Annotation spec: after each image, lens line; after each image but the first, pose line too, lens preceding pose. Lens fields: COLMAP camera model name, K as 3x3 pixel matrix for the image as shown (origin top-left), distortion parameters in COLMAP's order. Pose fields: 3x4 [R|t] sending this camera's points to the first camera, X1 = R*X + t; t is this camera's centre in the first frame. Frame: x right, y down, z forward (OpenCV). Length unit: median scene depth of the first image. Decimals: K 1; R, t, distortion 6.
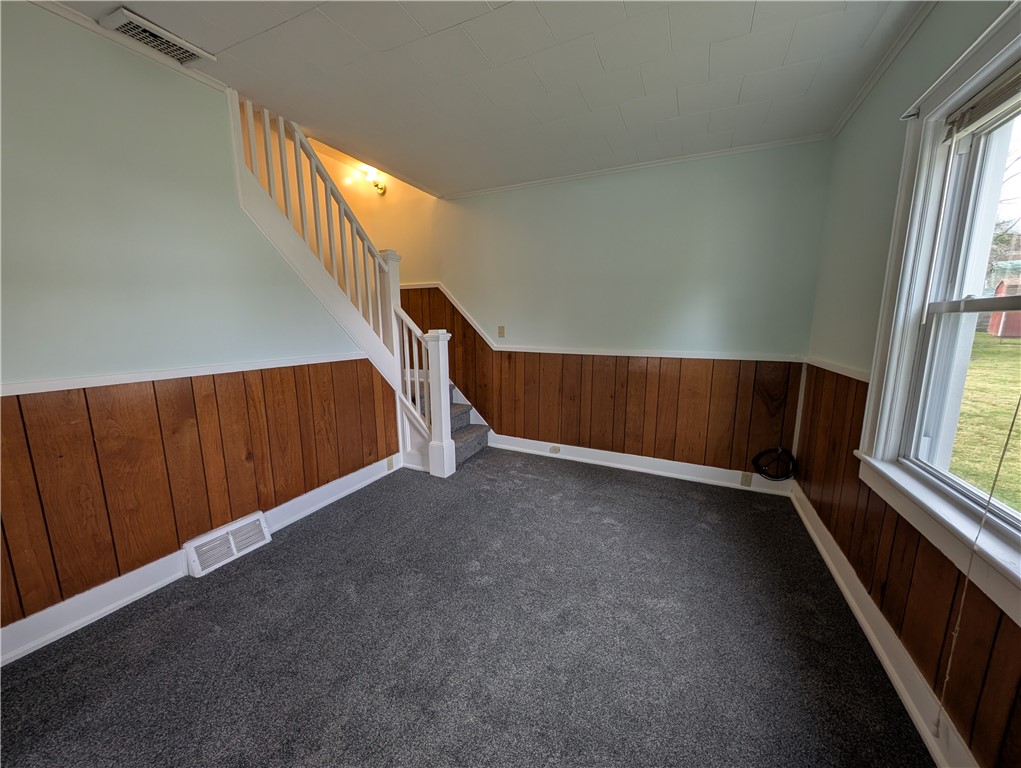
lens RADIAL K [[381.6, 0, 508.7], [0, 381.6, 385.7], [0, 0, 1]] dist [0.002406, 0.000683]
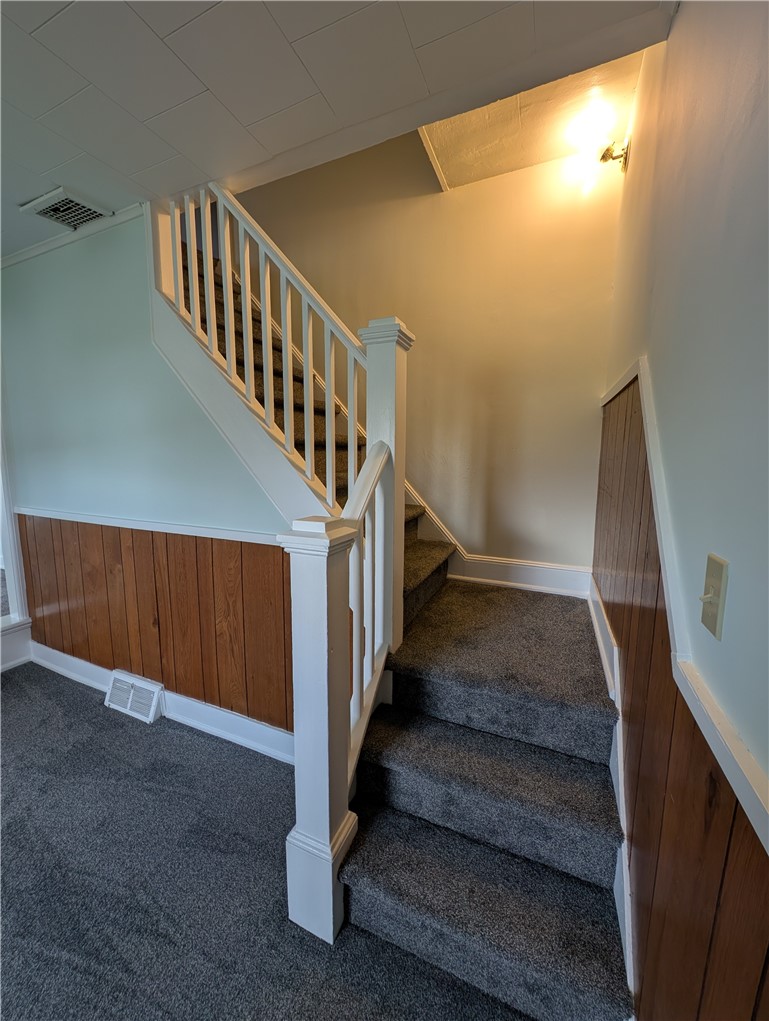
lens RADIAL K [[381.6, 0, 382.8], [0, 381.6, 510.6], [0, 0, 1]] dist [0.002406, 0.000683]
pose [[0.041603, 0.143029, -0.988844, 0.145373], [-0.167439, 0.976702, 0.134228, -0.204197], [0.985004, 0.159987, 0.064583, 1.016297]]
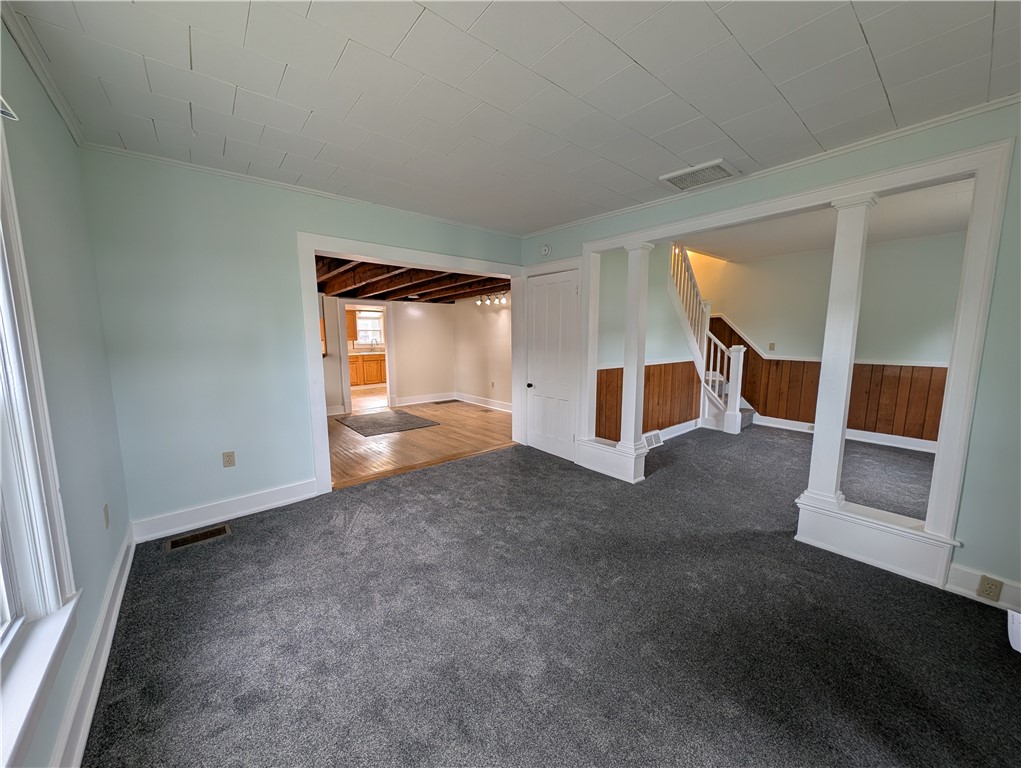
lens RADIAL K [[381.6, 0, 512.8], [0, 381.6, 386.3], [0, 0, 1]] dist [0.002406, 0.000683]
pose [[0.913658, 0.057863, -0.402345, -0.402633], [-0.069252, 0.997504, -0.013804, 0.126390], [0.400542, 0.040476, 0.915384, -0.937512]]
